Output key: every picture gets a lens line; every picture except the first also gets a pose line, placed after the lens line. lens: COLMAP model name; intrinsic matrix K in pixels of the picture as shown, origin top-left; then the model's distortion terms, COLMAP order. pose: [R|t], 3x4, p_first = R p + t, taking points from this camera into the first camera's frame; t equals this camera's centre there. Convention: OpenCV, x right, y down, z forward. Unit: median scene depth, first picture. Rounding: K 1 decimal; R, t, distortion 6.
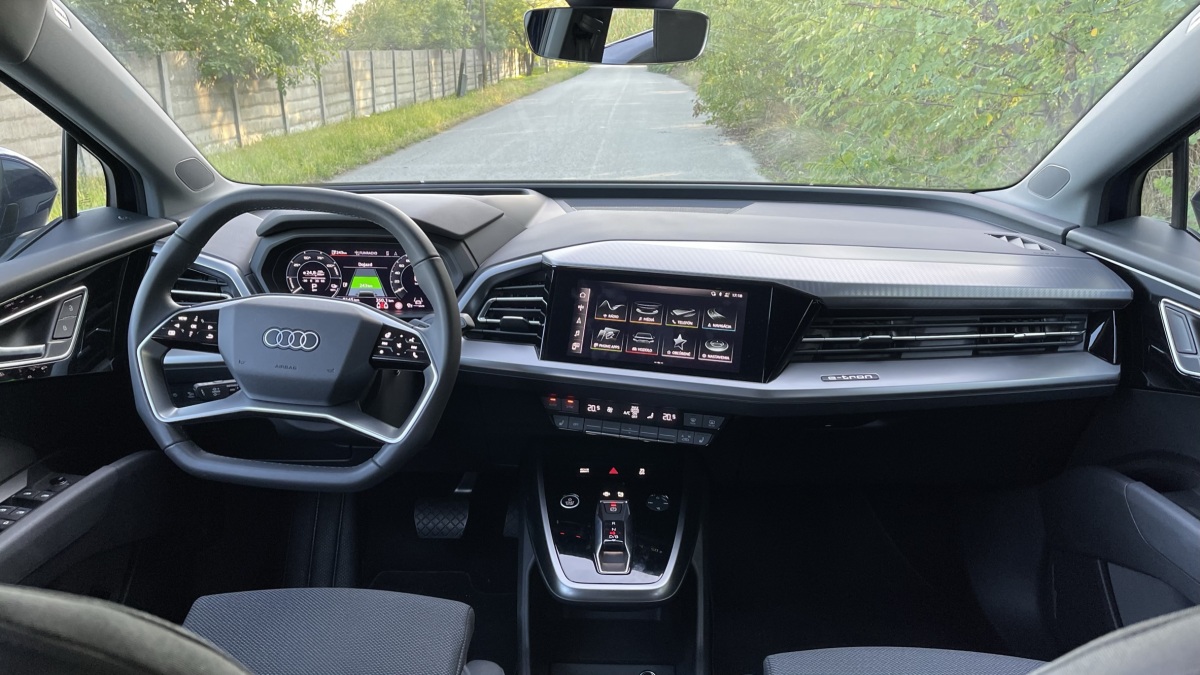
lens RADIAL K [[940.2, 0, 600.0], [0, 940.2, 337.5], [0, 0, 1]] dist [0.057413, -0.049257]
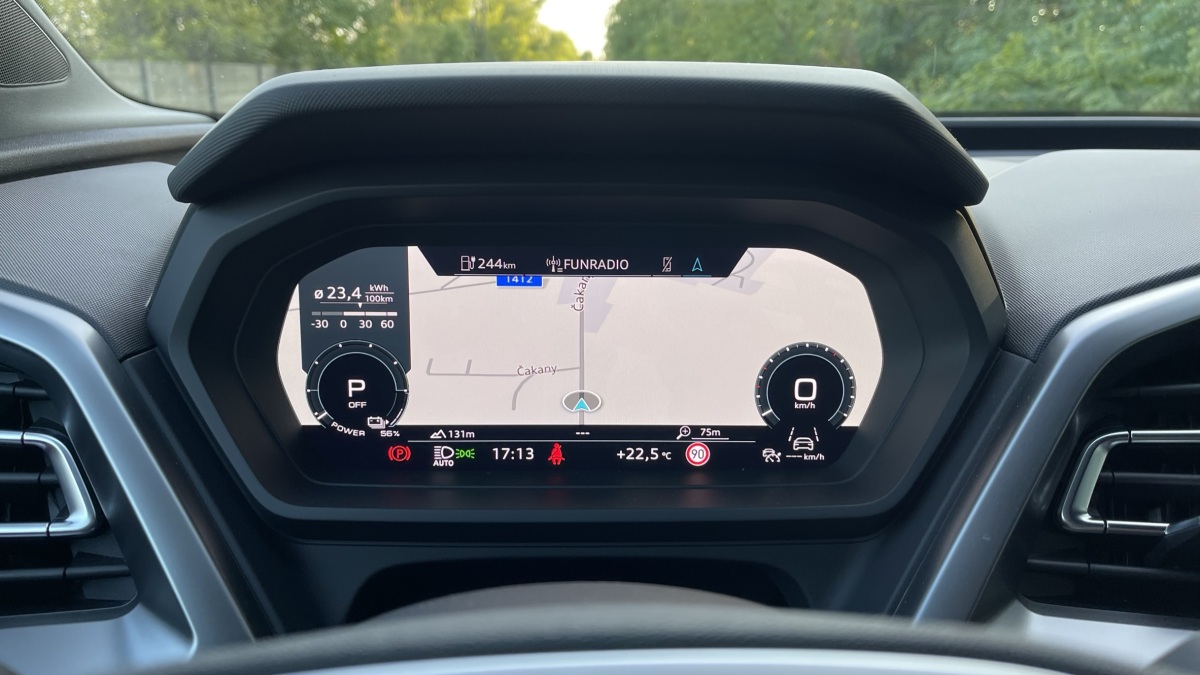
lens RADIAL K [[924.6, 0, 600.4], [0, 924.6, 343.8], [0, 0, 1]] dist [0.059056, -0.067188]
pose [[0.998865, -0.014272, 0.045445, -0.276120], [0.016134, 0.999034, -0.040878, -0.060437], [-0.044817, 0.041564, 0.998130, 0.795237]]
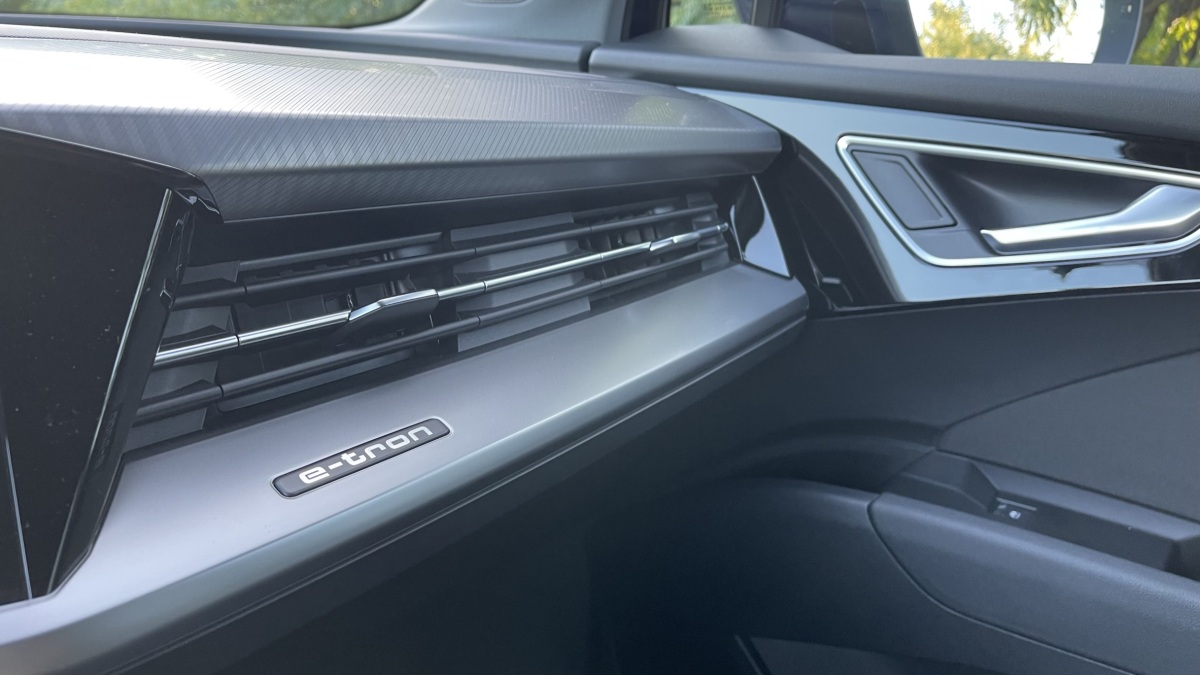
lens RADIAL K [[926.3, 0, 594.2], [0, 926.3, 358.0], [0, 0, 1]] dist [0.051570, -0.064101]
pose [[0.670862, -0.206418, 0.712275, 0.114089], [0.188560, 0.976393, 0.105363, -0.001999], [-0.717210, 0.063623, 0.693947, 0.728702]]
